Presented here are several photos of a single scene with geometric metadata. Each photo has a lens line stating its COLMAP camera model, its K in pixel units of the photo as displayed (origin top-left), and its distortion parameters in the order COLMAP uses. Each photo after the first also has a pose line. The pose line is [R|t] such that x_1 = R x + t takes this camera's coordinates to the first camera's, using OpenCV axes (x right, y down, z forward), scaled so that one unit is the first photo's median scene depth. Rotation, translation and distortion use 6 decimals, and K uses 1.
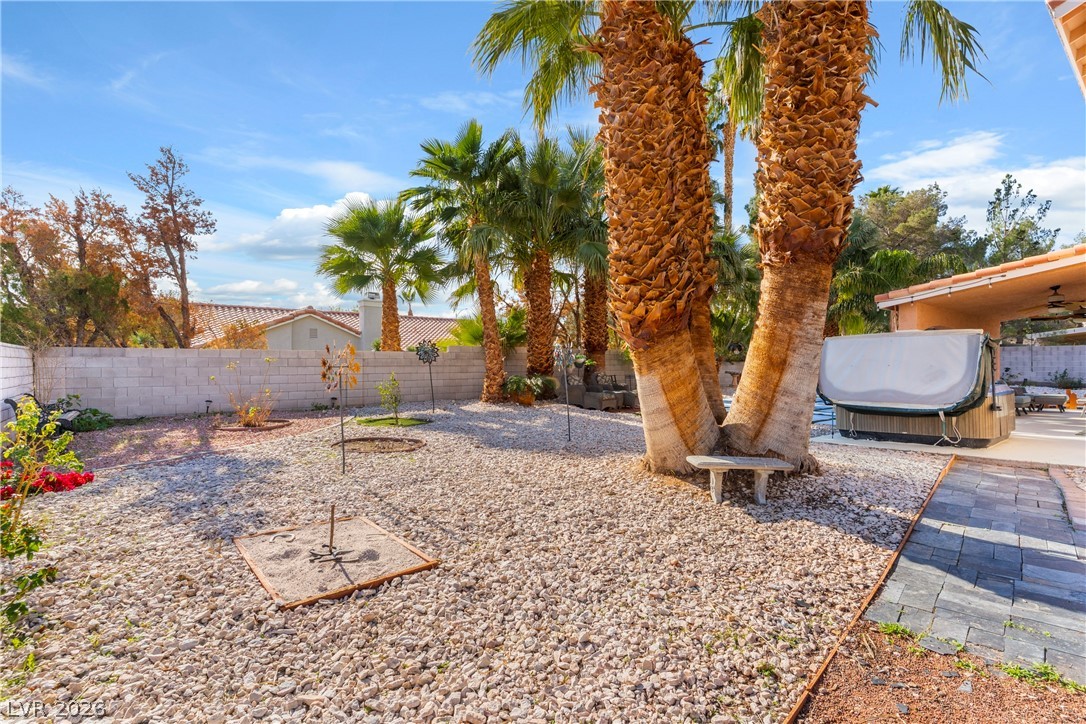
lens RADIAL K [[527.1, 0, 544.0], [0, 527.1, 362.8], [0, 0, 1]] dist [0.003220, 0.000582]
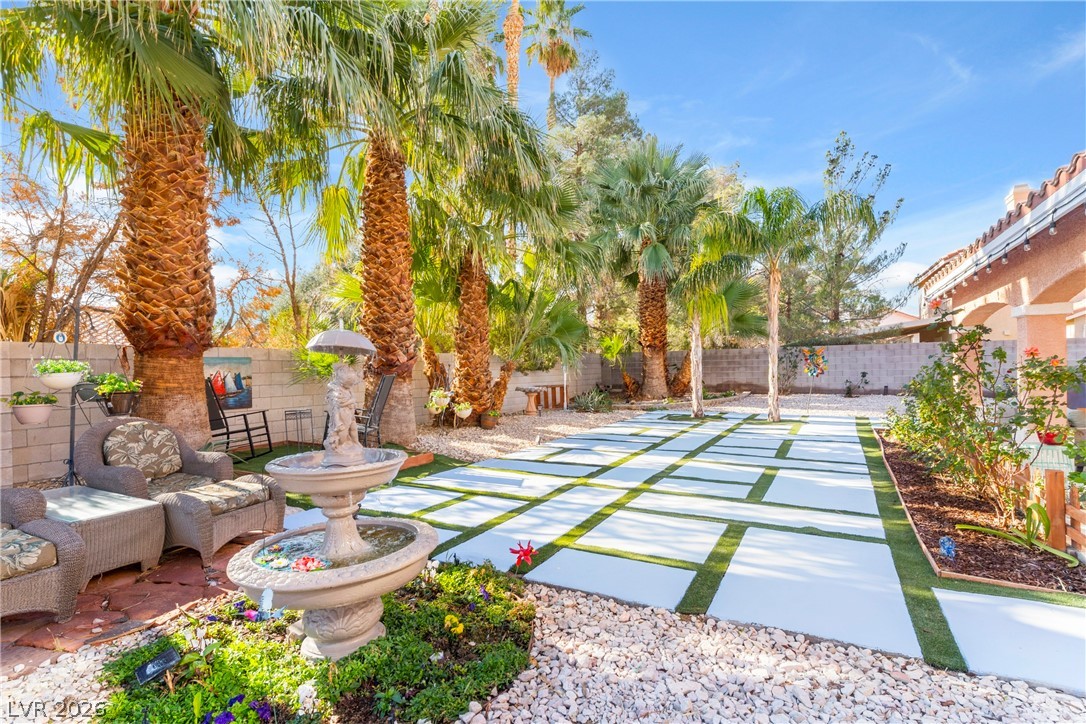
lens RADIAL K [[527.1, 0, 543.4], [0, 527.1, 363.8], [0, 0, 1]] dist [0.003220, 0.000582]
pose [[0.919303, -0.013695, 0.393313, 0.151059], [0.019016, 0.999773, -0.009635, -0.004607], [-0.393091, 0.016337, 0.919354, 0.477767]]
